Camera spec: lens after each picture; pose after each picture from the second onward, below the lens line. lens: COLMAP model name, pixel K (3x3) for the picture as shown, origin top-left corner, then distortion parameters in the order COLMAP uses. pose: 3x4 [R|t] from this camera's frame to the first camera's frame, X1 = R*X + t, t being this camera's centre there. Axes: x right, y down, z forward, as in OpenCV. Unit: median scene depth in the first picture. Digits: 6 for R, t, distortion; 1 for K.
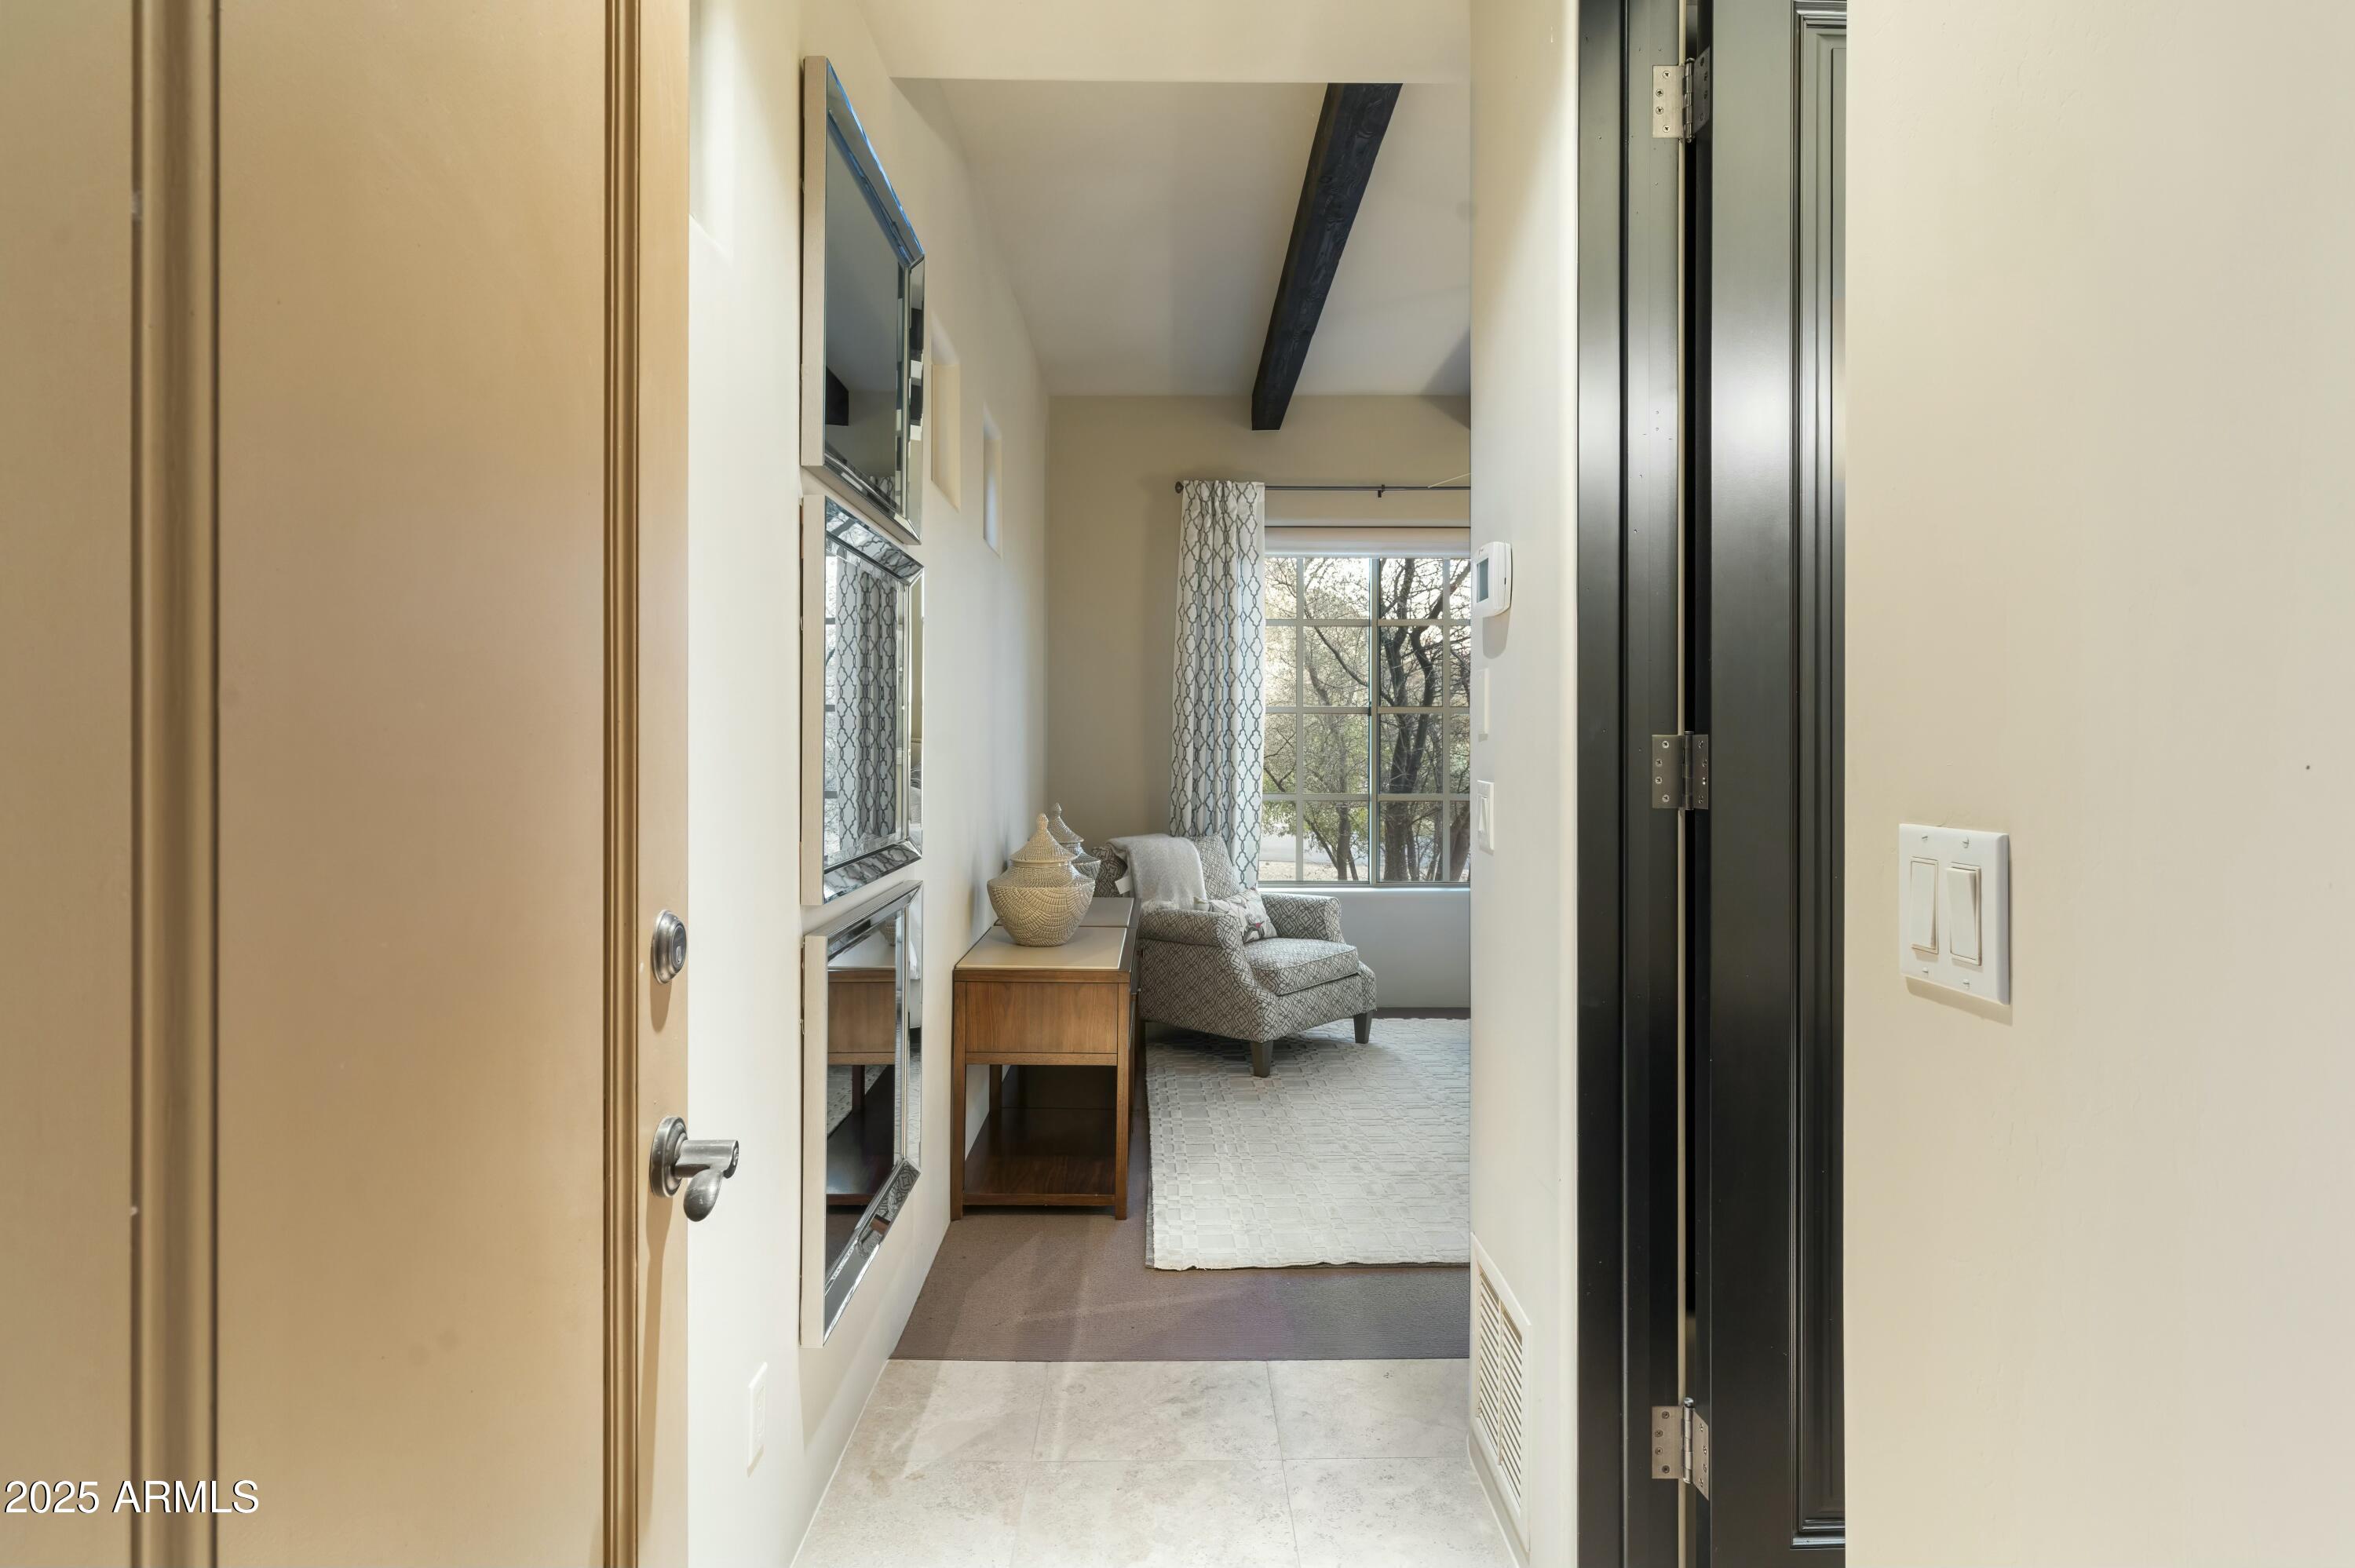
lens RADIAL K [[1213.0, 0, 1178.8], [0, 1213.0, 767.1], [0, 0, 1]] dist [-0.001895, -0.000320]
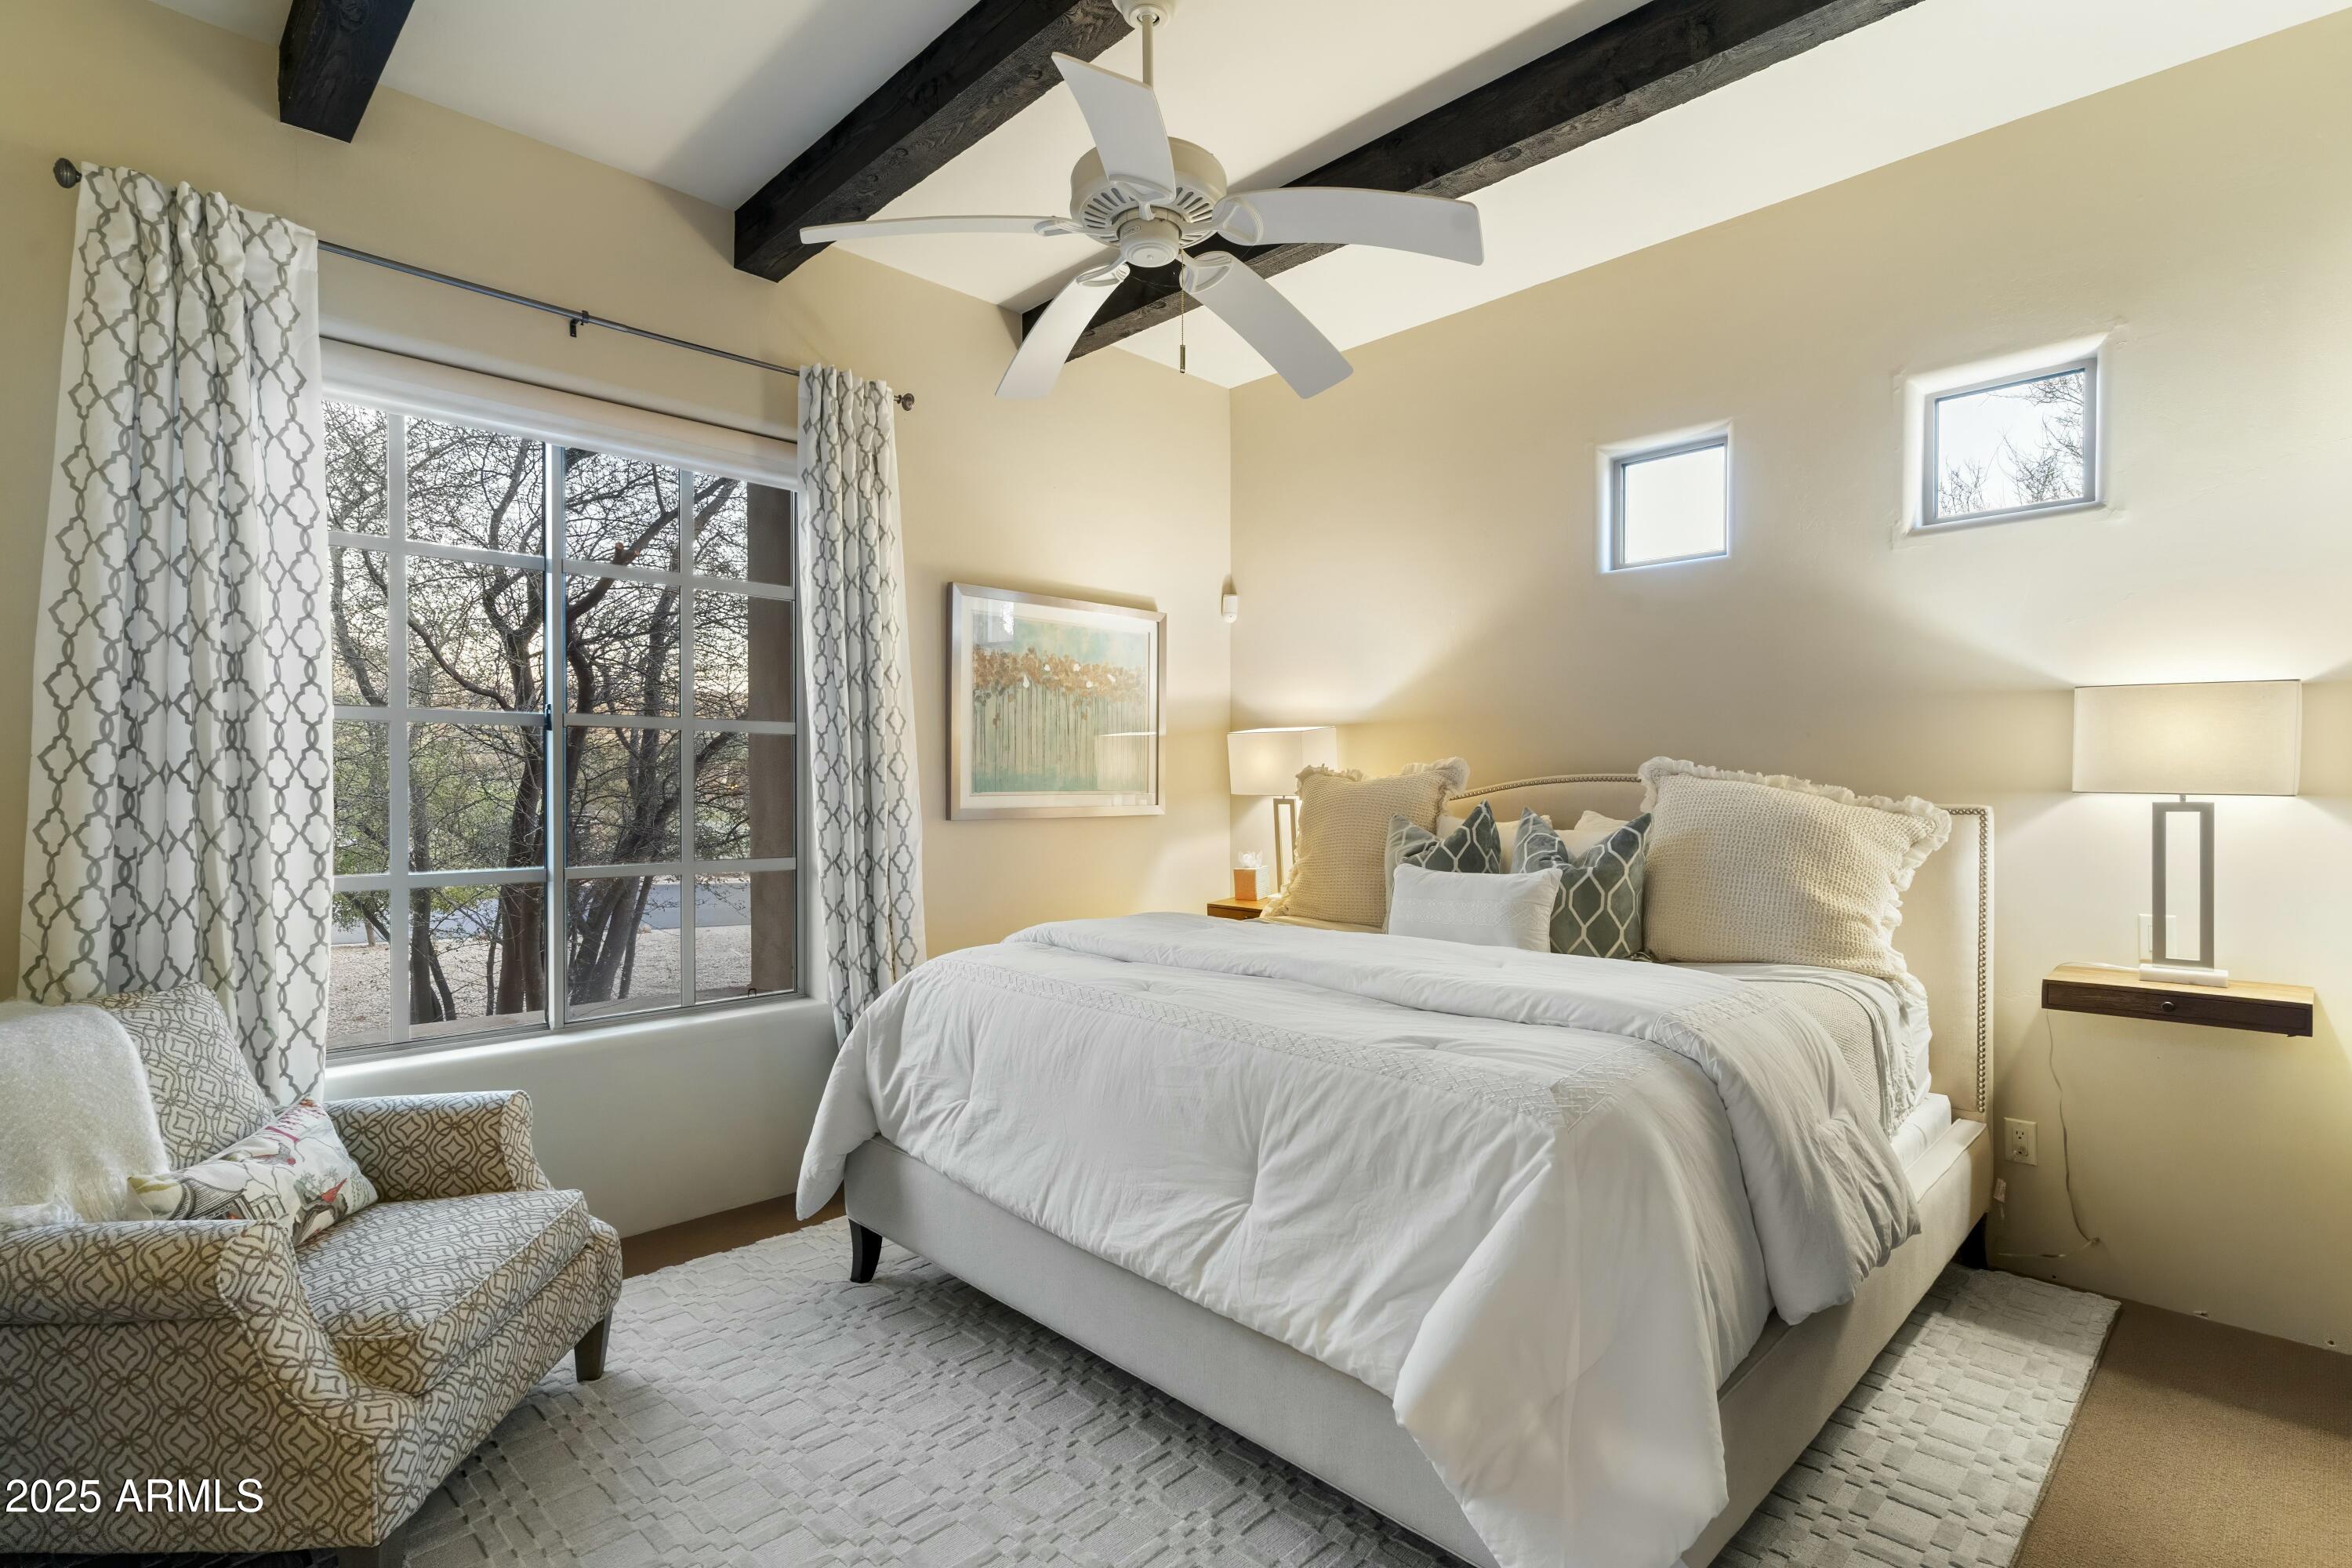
lens RADIAL K [[1133.1, 0, 1185.9], [0, 1133.1, 776.6], [0, 0, 1]] dist [0.001622, 0.000587]
pose [[0.714260, -0.007570, 0.699839, 0.000794], [0.023527, 0.999636, -0.013198, -0.007148], [-0.699485, 0.025892, 0.714179, 0.475162]]
